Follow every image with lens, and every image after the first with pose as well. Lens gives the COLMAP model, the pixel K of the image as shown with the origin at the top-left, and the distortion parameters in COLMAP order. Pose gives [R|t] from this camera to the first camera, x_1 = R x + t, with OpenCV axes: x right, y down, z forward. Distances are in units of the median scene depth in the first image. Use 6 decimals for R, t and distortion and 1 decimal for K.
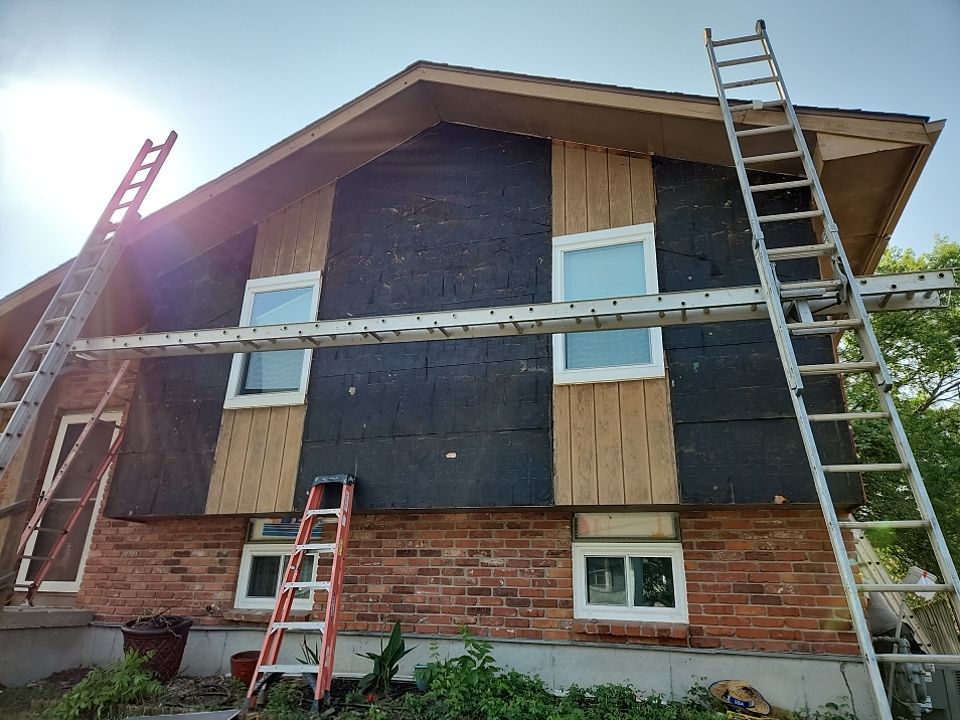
lens RADIAL K [[655.4, 0, 482.2], [0, 655.4, 355.8], [0, 0, 1]] dist [0.067913, -0.031144]
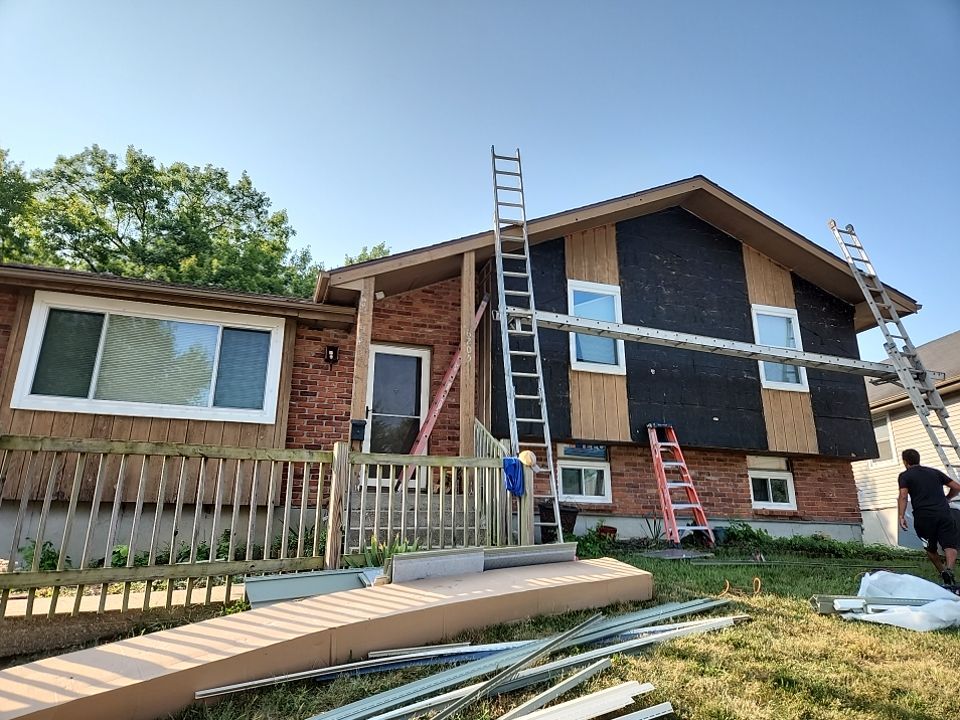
lens RADIAL K [[655.4, 0, 477.7], [0, 655.4, 358.7], [0, 0, 1]] dist [0.067913, -0.031144]
pose [[0.810176, 0.146503, 0.567585, -1.613468], [-0.189061, 0.981828, 0.016440, 0.084348], [-0.554862, -0.120627, 0.823151, -0.096120]]
